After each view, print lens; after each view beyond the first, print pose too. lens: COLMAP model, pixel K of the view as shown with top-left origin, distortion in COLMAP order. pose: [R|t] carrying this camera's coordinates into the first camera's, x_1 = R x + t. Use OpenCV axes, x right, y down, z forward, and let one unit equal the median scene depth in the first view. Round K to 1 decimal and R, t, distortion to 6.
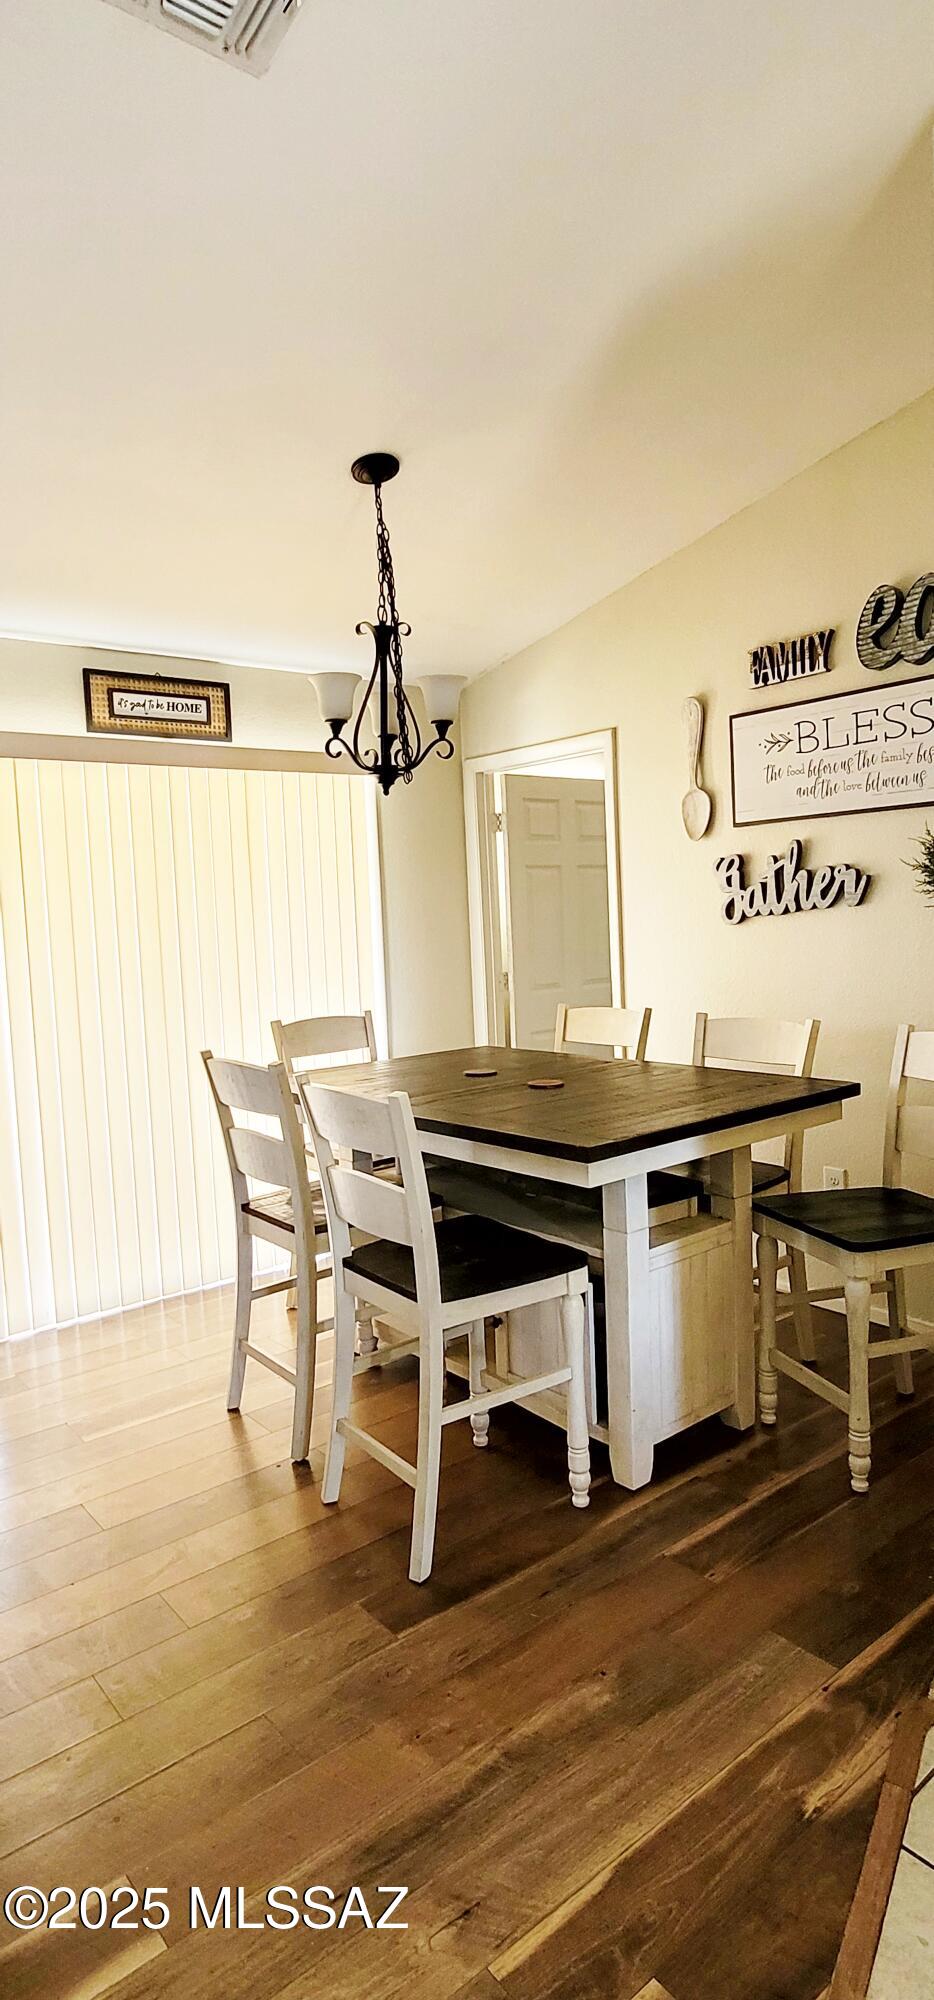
lens RADIAL K [[1101.9, 0, 467.0], [0, 1101.9, 1000.0], [0, 0, 1]] dist [0.002275, 0.000365]
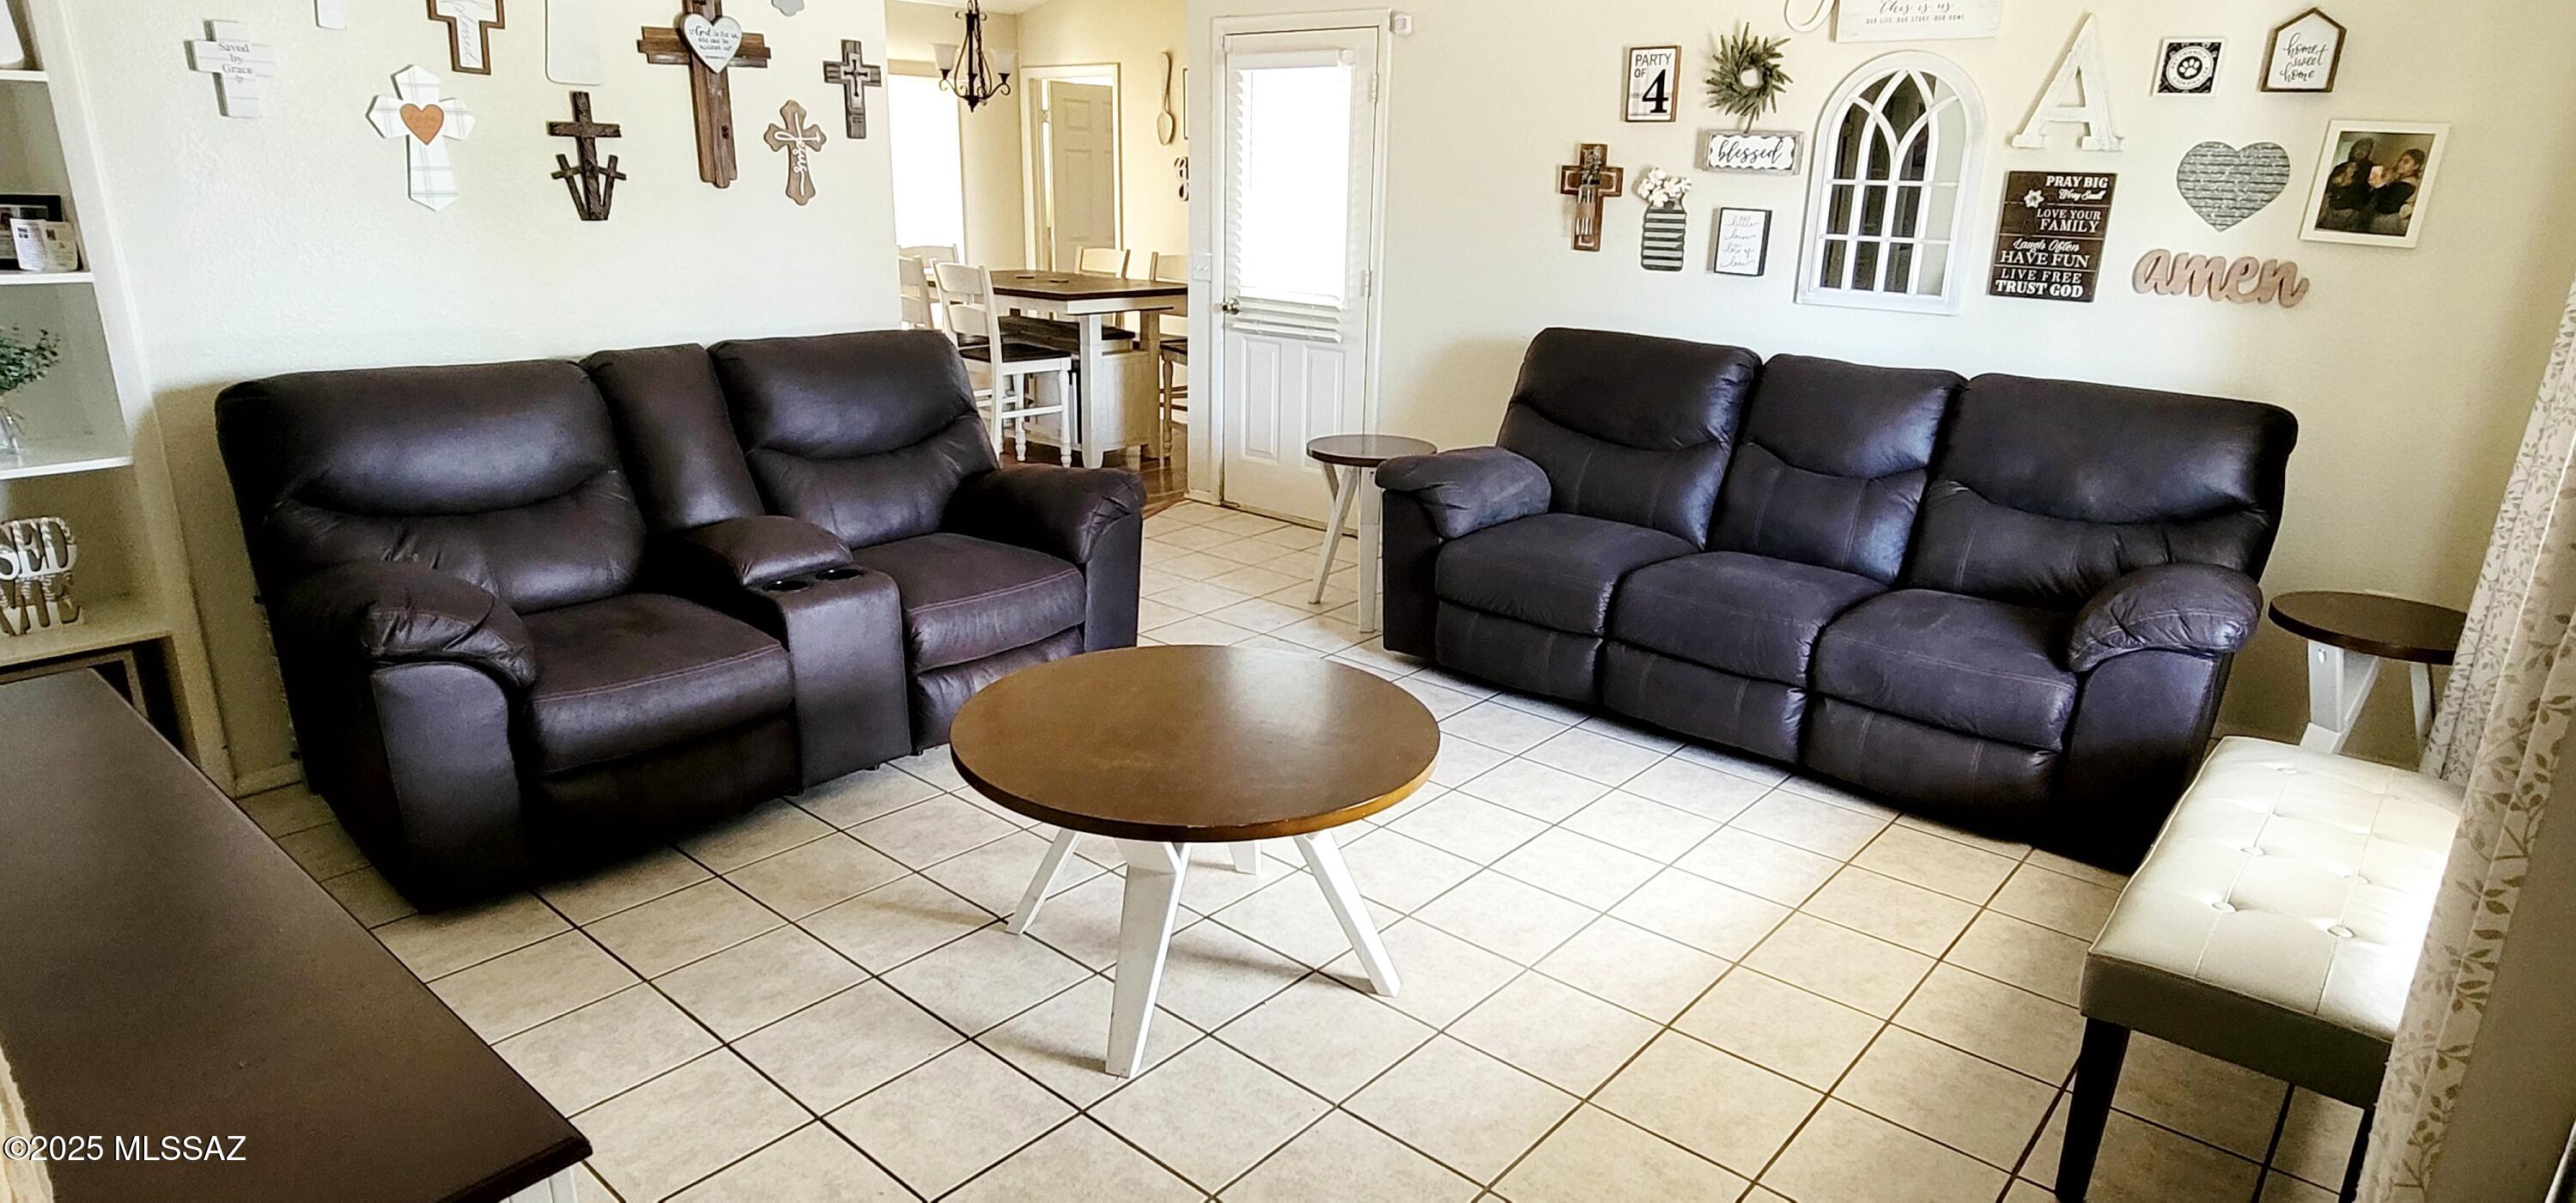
lens RADIAL K [[1419.3, 0, 1288.0], [0, 1419.3, 601.5], [0, 0, 1]] dist [0.002275, 0.000365]
pose [[0.984364, 0.011667, 0.175759, 0.035209], [-0.048599, 0.977064, 0.207325, 0.084579], [-0.169309, -0.212625, 0.962354, -1.461059]]
